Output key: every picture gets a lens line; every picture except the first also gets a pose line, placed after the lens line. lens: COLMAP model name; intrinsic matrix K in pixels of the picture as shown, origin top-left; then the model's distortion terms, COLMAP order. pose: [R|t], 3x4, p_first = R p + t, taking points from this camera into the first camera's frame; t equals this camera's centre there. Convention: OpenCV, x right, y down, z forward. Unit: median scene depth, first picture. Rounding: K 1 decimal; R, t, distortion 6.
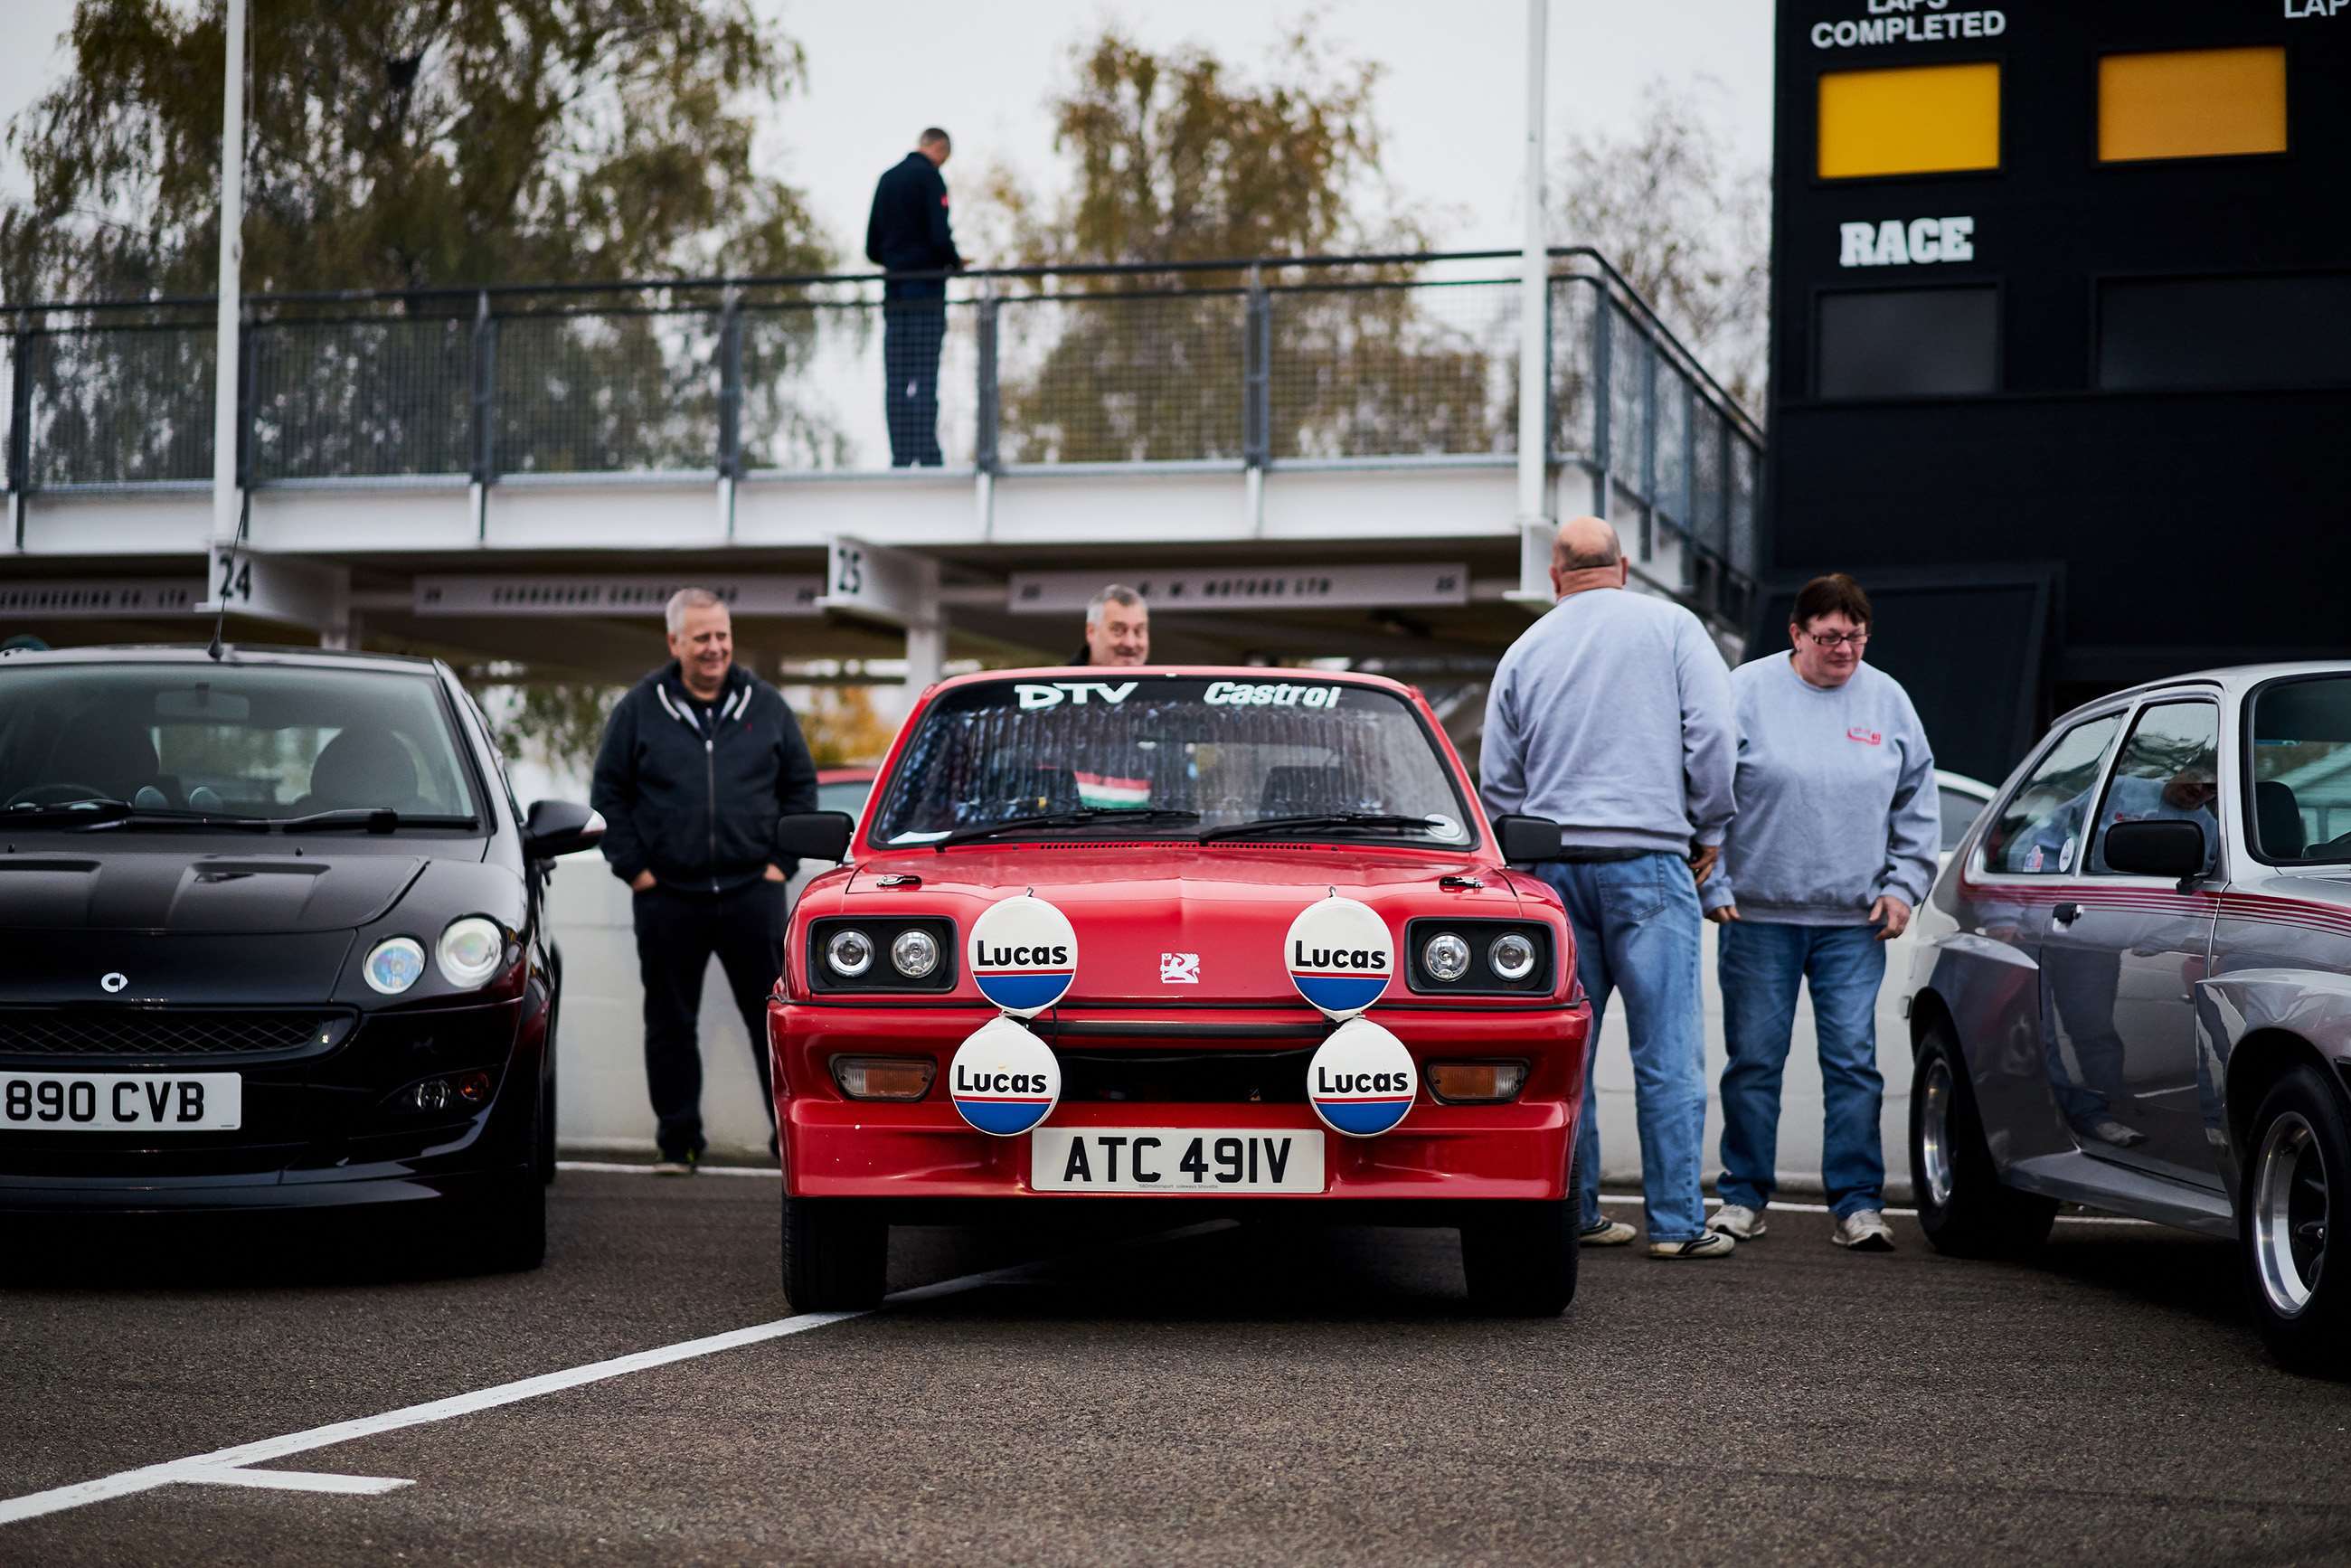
lens RADIAL K [[3575.0, 0, 1134.8], [0, 3575.0, 785.4], [0, 0, 1]] dist [0.137482, -1.052858]
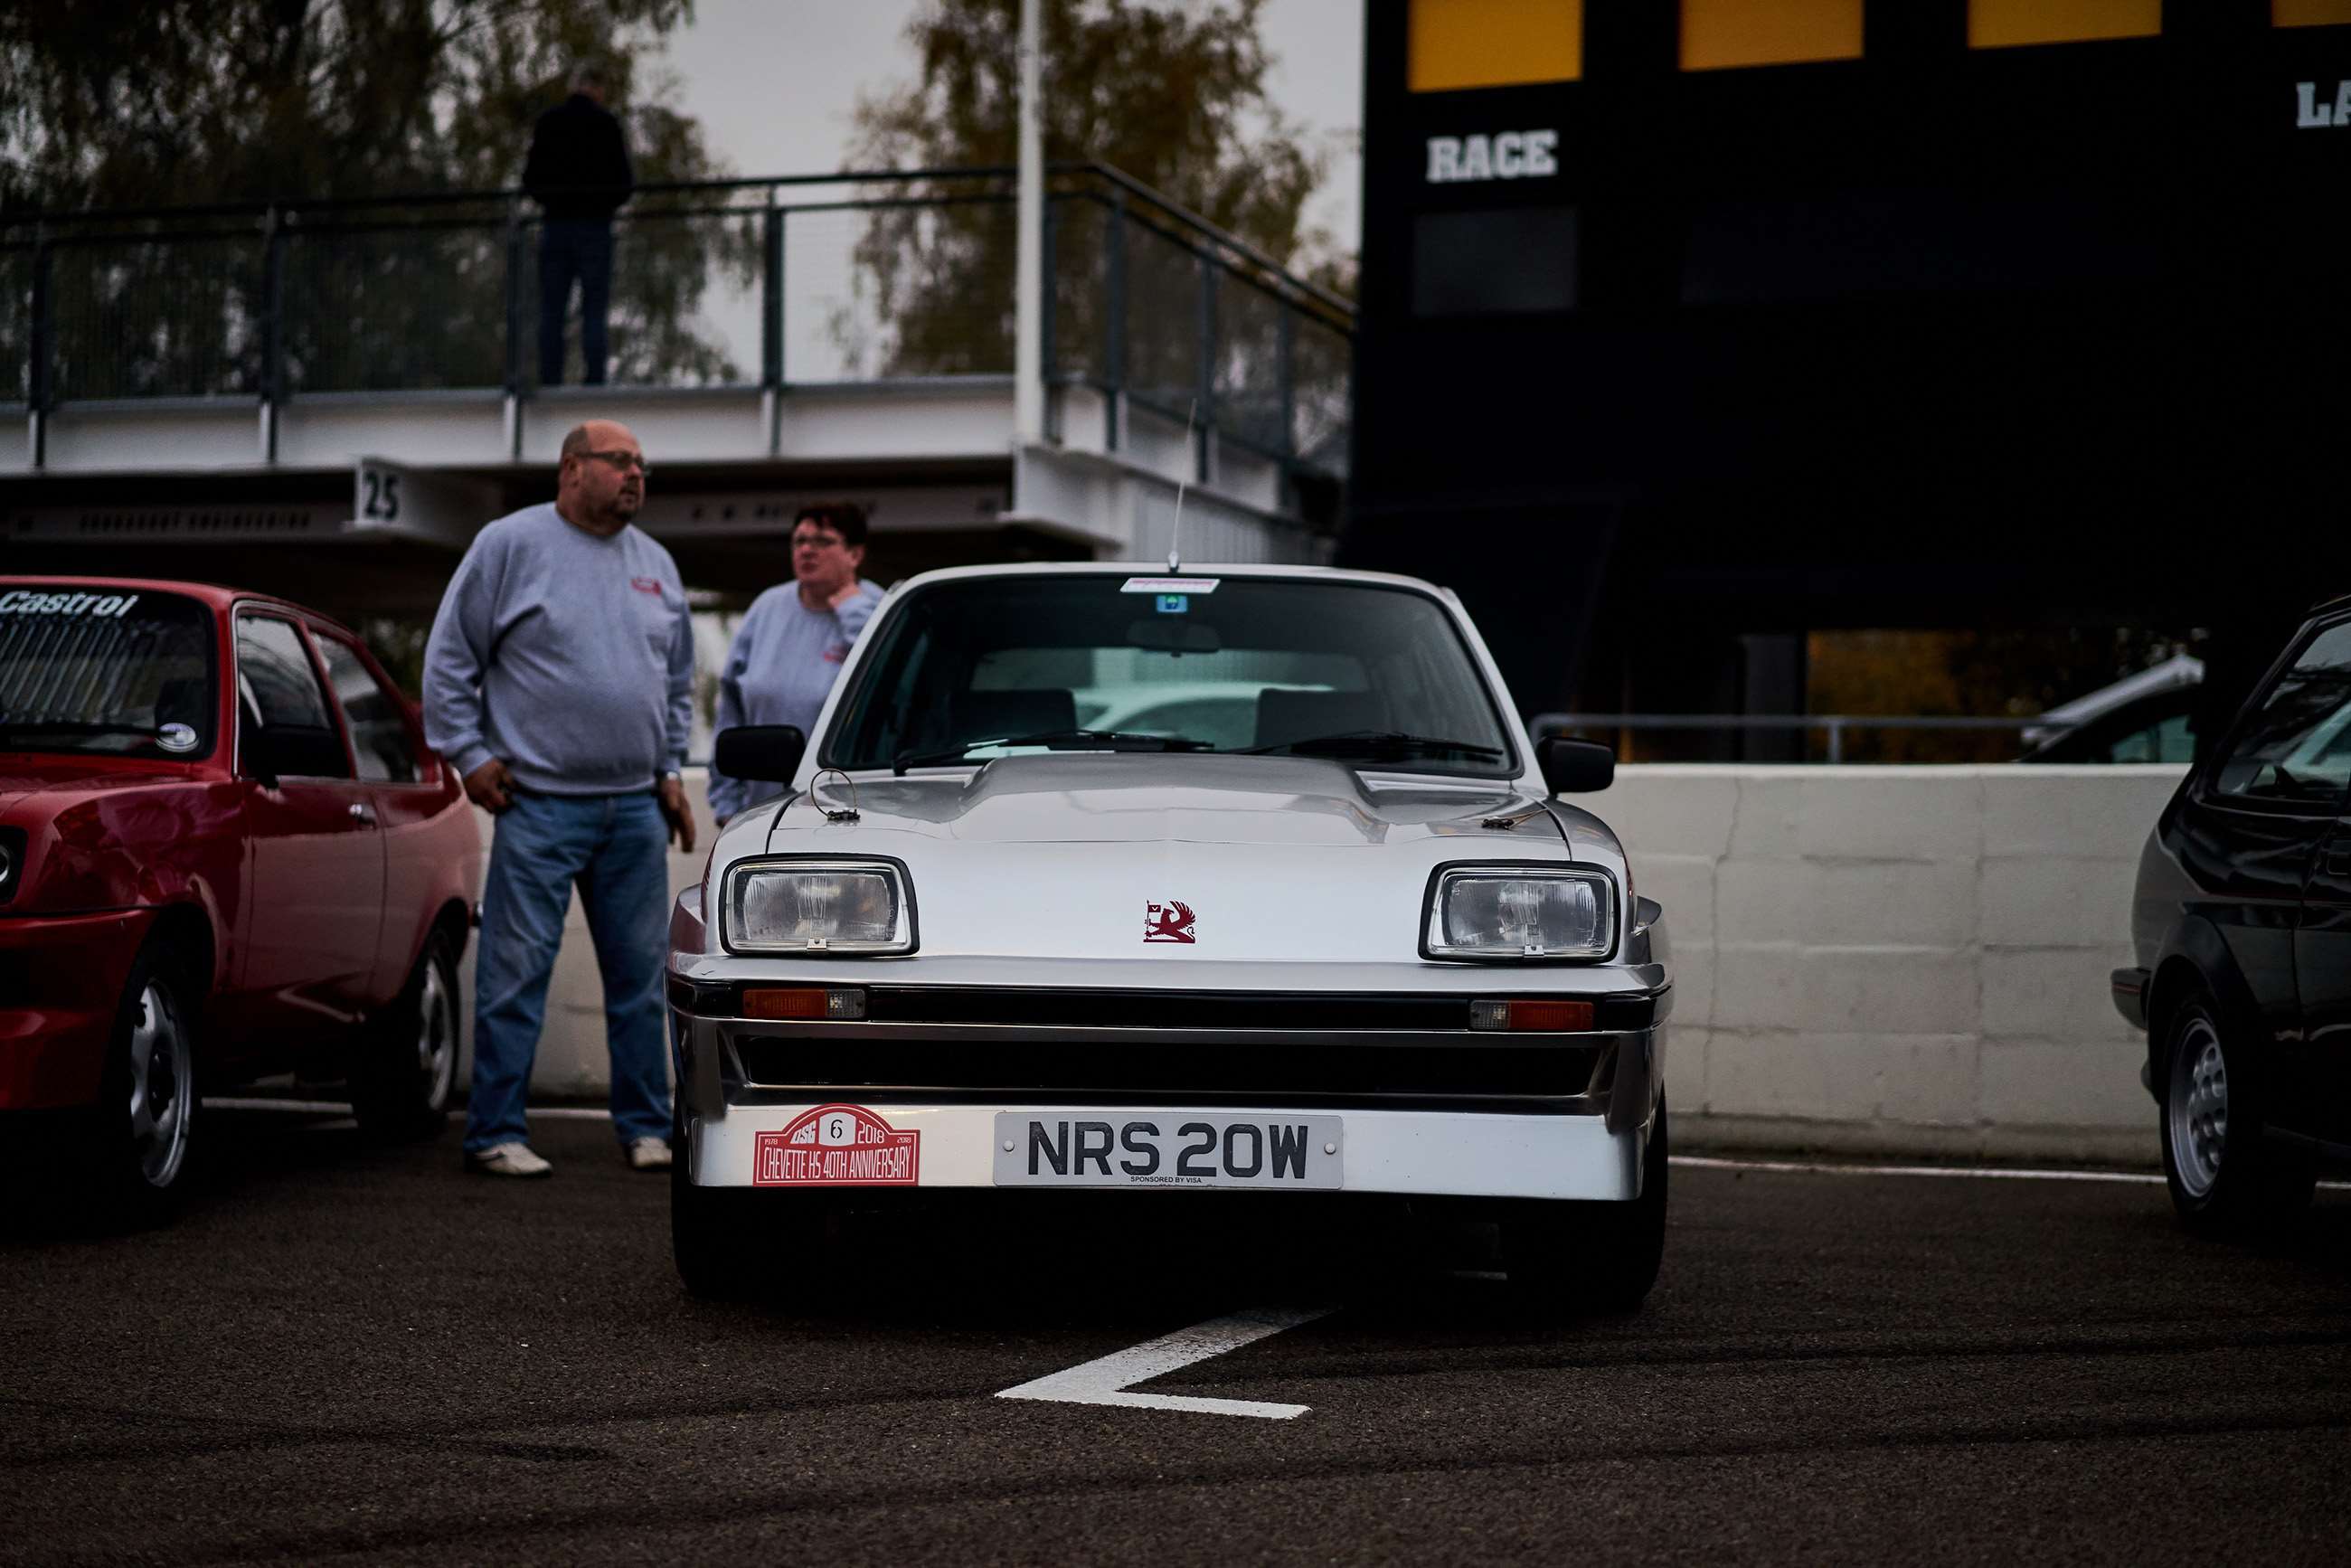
lens RADIAL K [[3575.0, 0, 1134.8], [0, 3575.0, 785.4], [0, 0, 1]] dist [0.137482, -1.052858]
pose [[0.999425, -0.002455, -0.033811, 0.154327], [0.003057, 0.999838, 0.017761, 0.003395], [0.033762, -0.017854, 0.999270, 0.010446]]
